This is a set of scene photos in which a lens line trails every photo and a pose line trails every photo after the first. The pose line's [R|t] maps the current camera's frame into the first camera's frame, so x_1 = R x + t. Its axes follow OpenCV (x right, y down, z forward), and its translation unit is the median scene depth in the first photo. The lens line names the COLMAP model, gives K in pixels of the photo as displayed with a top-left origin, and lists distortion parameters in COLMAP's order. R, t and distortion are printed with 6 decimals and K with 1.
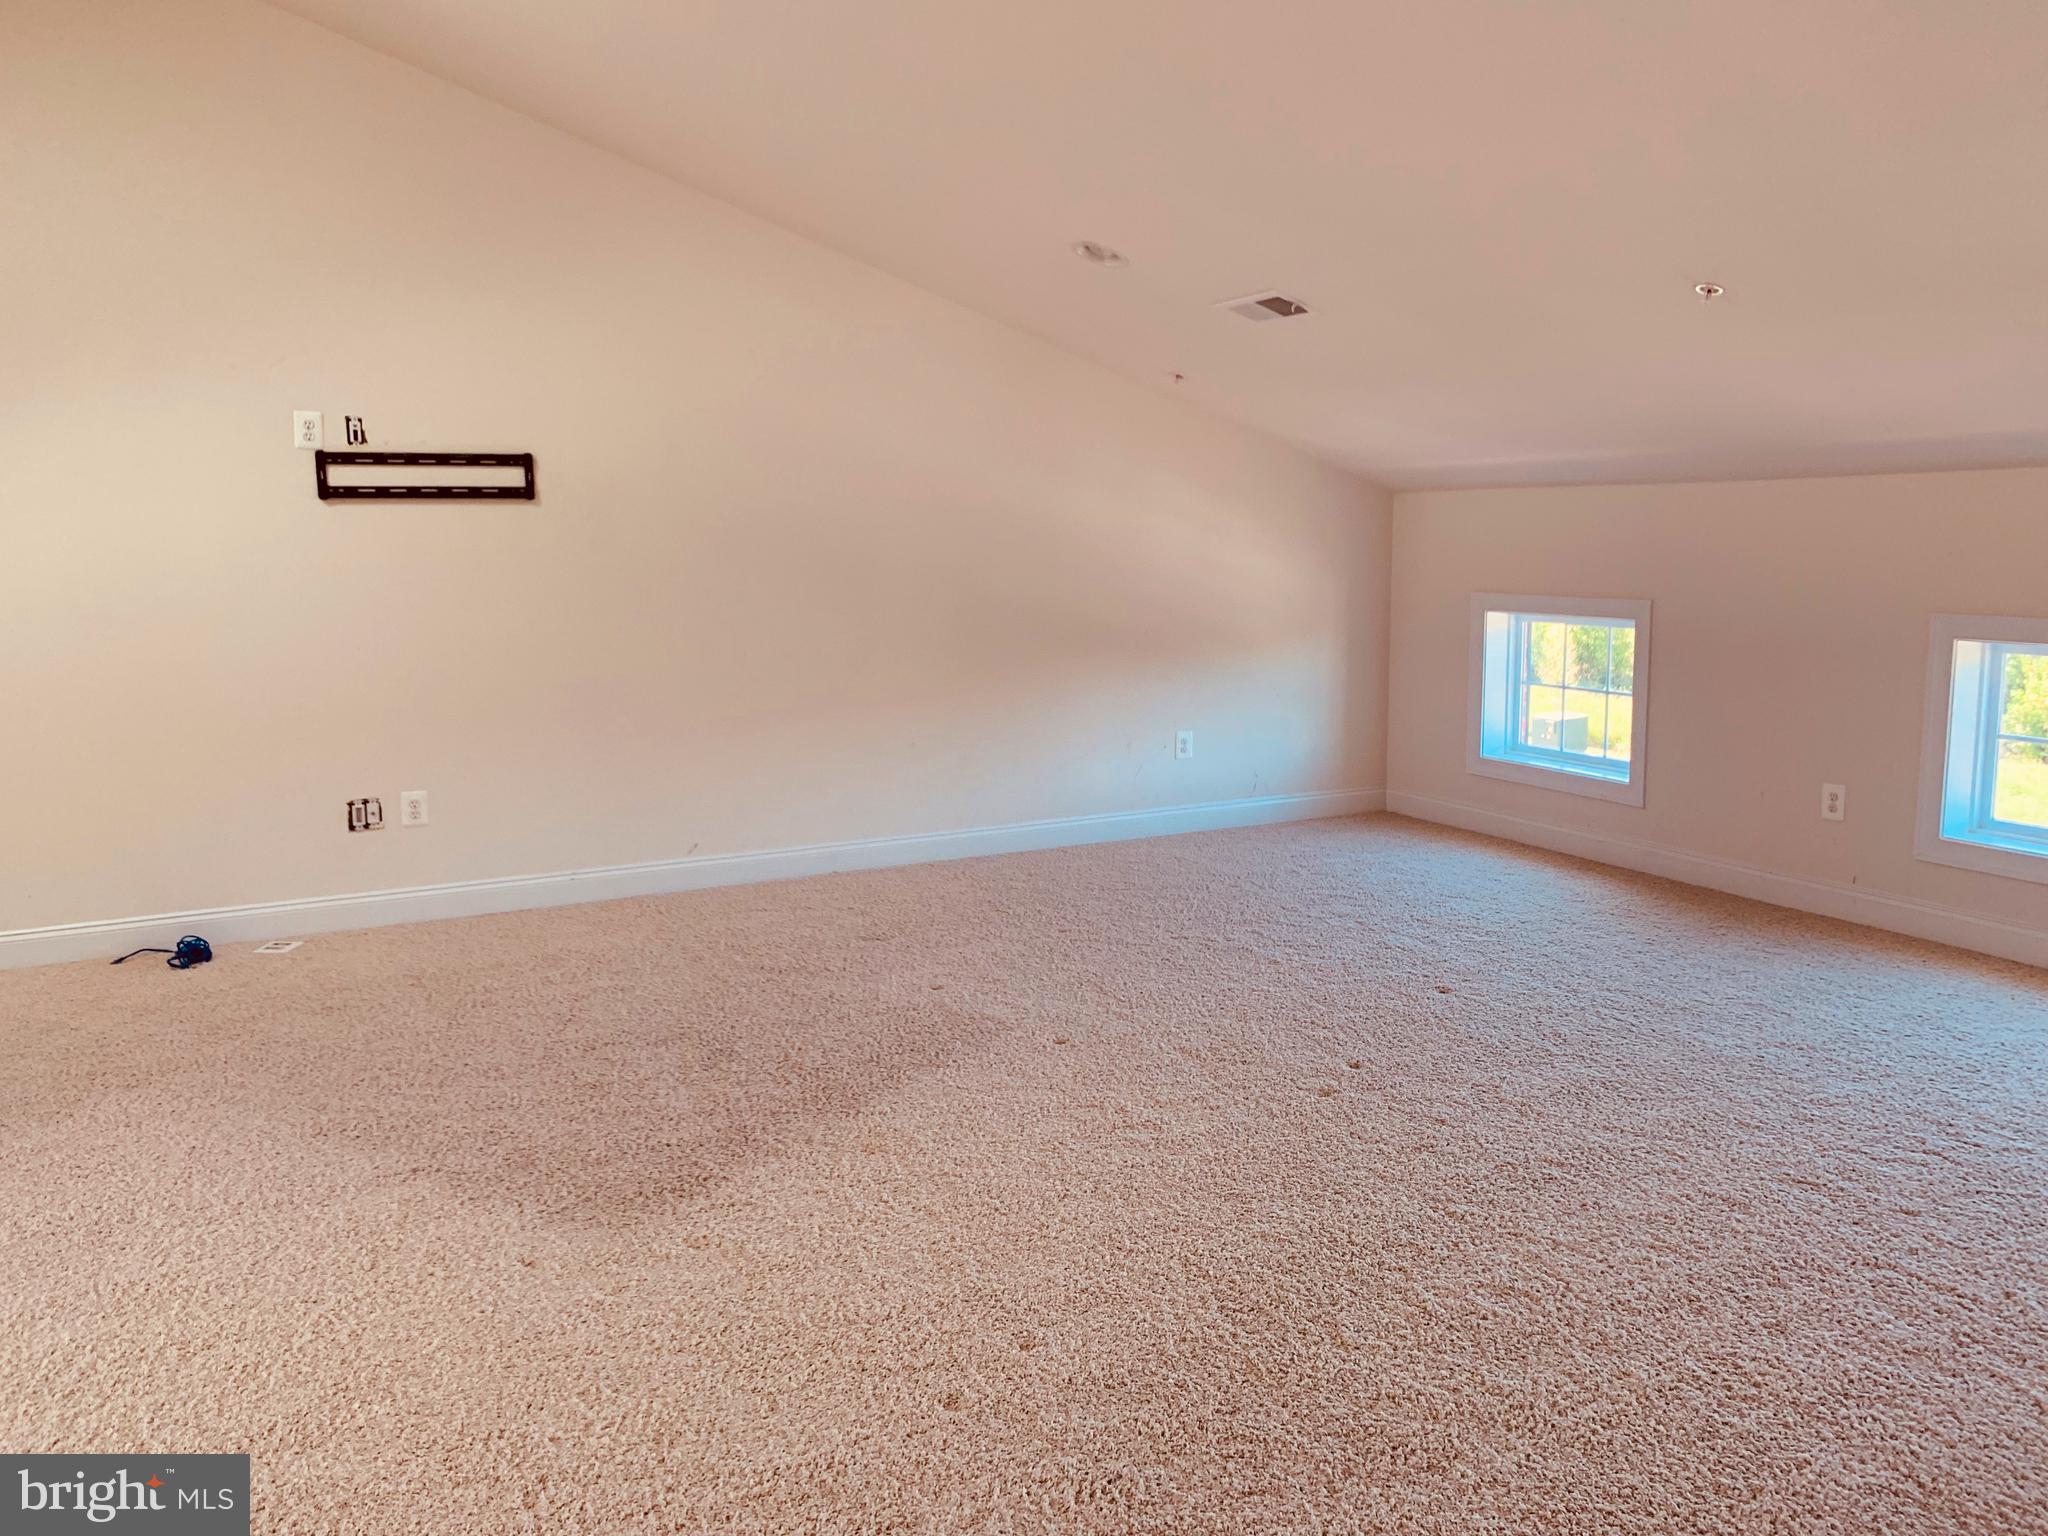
lens RADIAL K [[1553.2, 0, 1022.6], [0, 1553.2, 795.6], [0, 0, 1]] dist [0.094520, -0.206768]
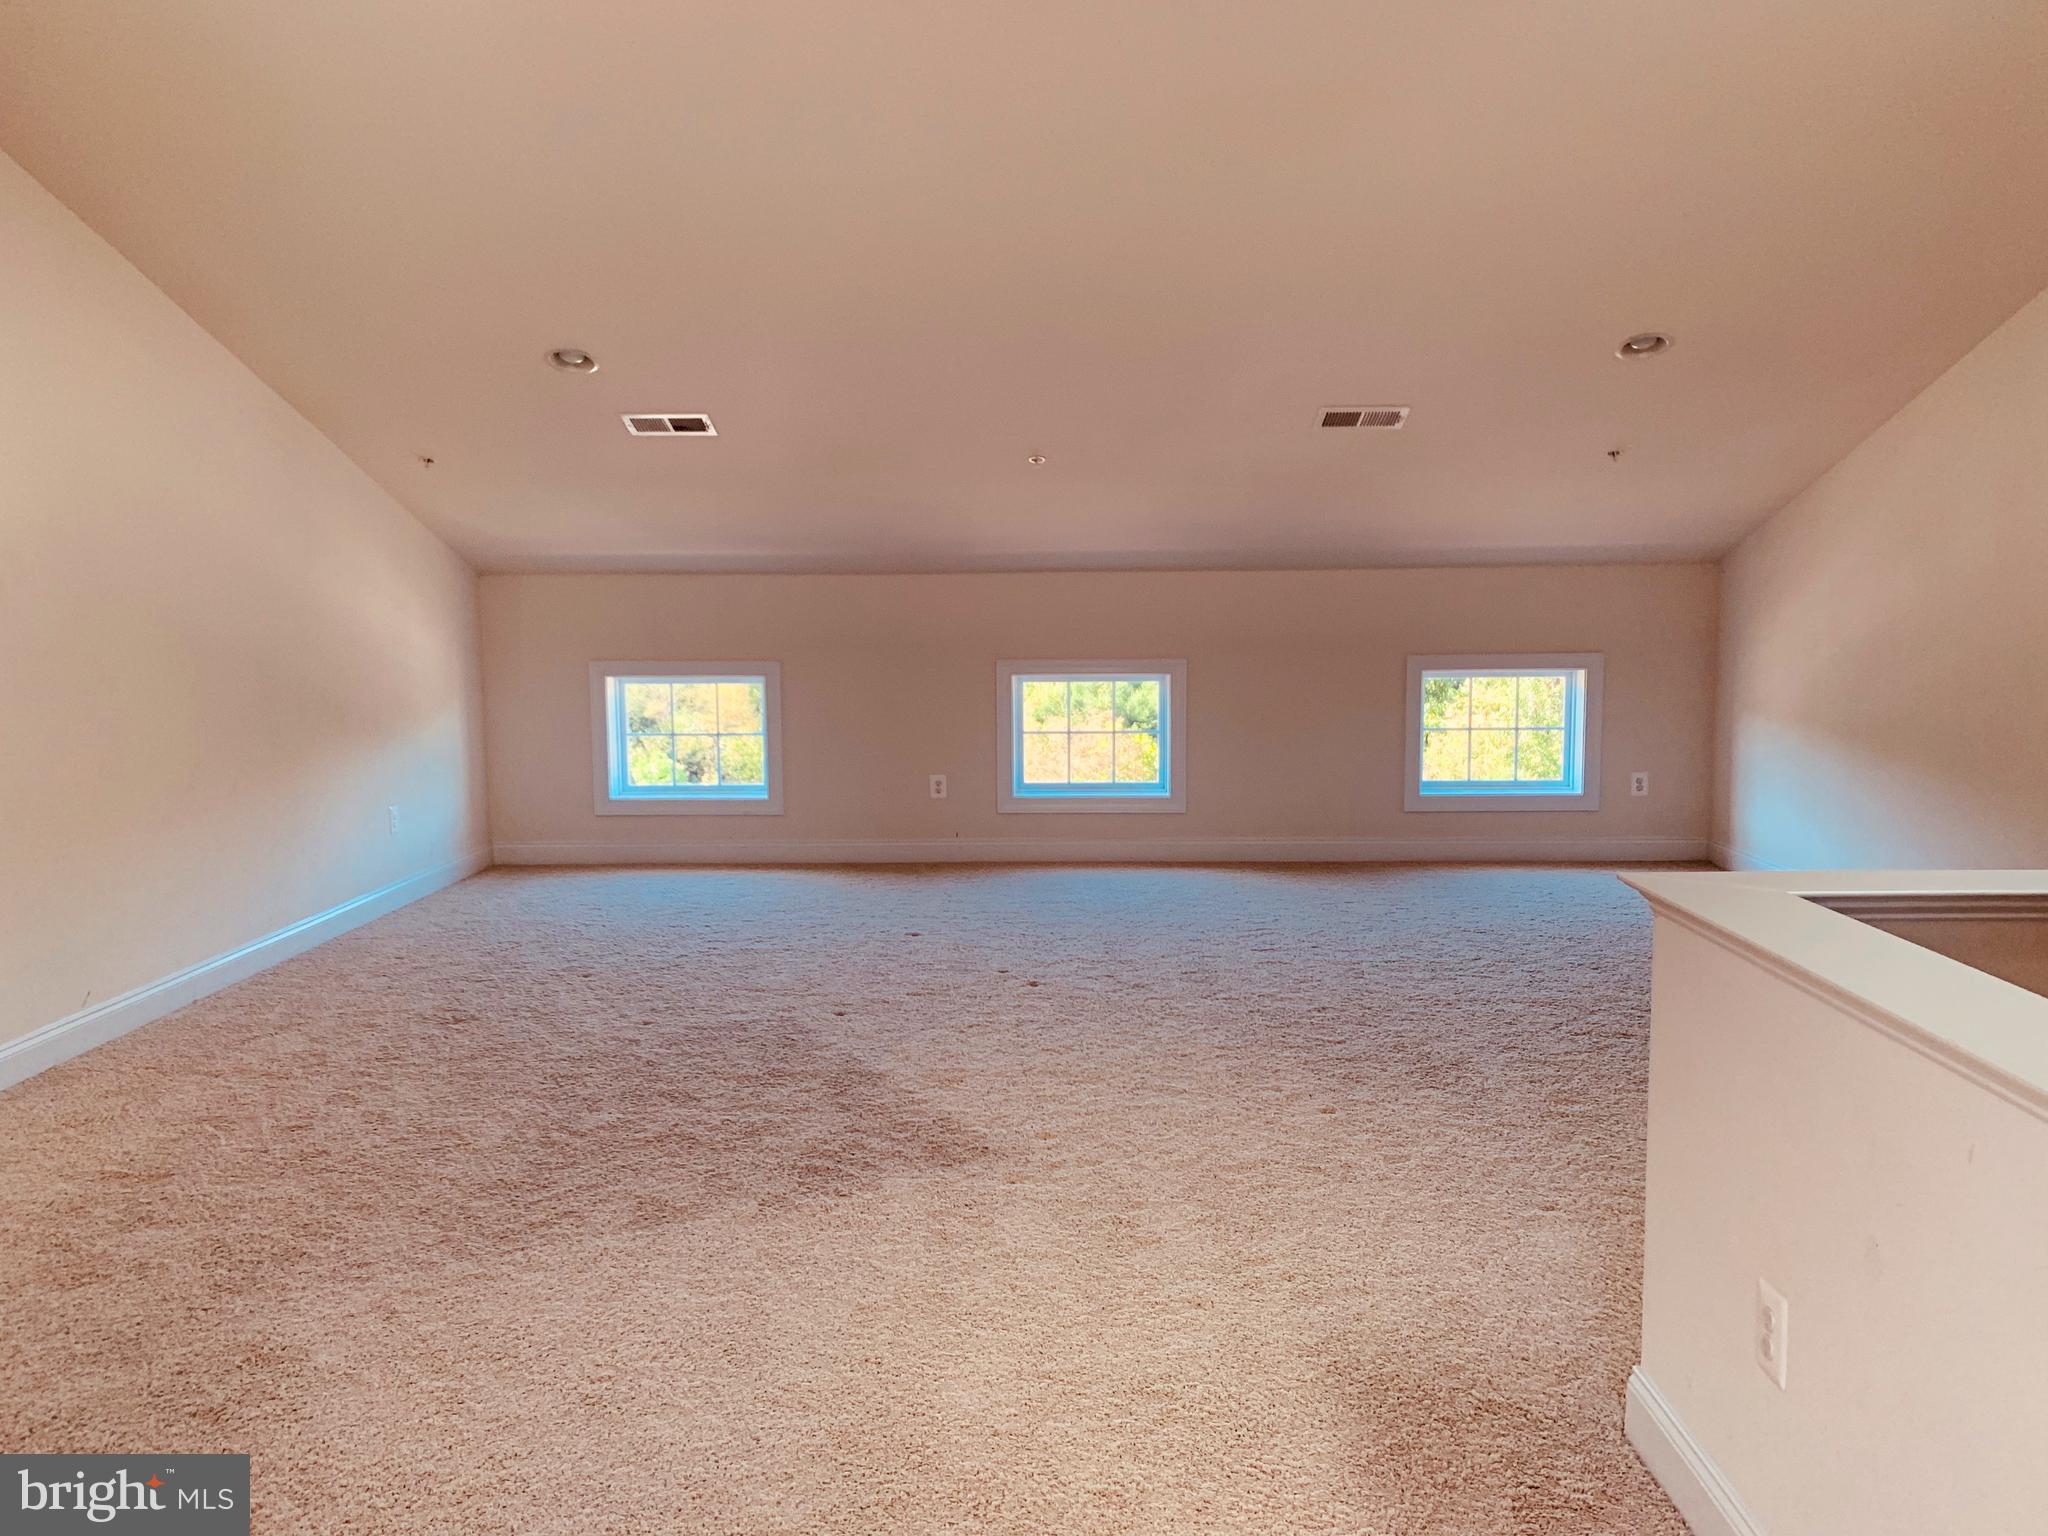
lens RADIAL K [[1553.2, 0, 1022.6], [0, 1553.2, 795.6], [0, 0, 1]] dist [0.094520, -0.206768]
pose [[0.475291, -0.102548, 0.873832, -0.759048], [0.150394, 0.988036, 0.034149, -0.026435], [-0.866879, 0.115188, 0.485028, 0.201890]]
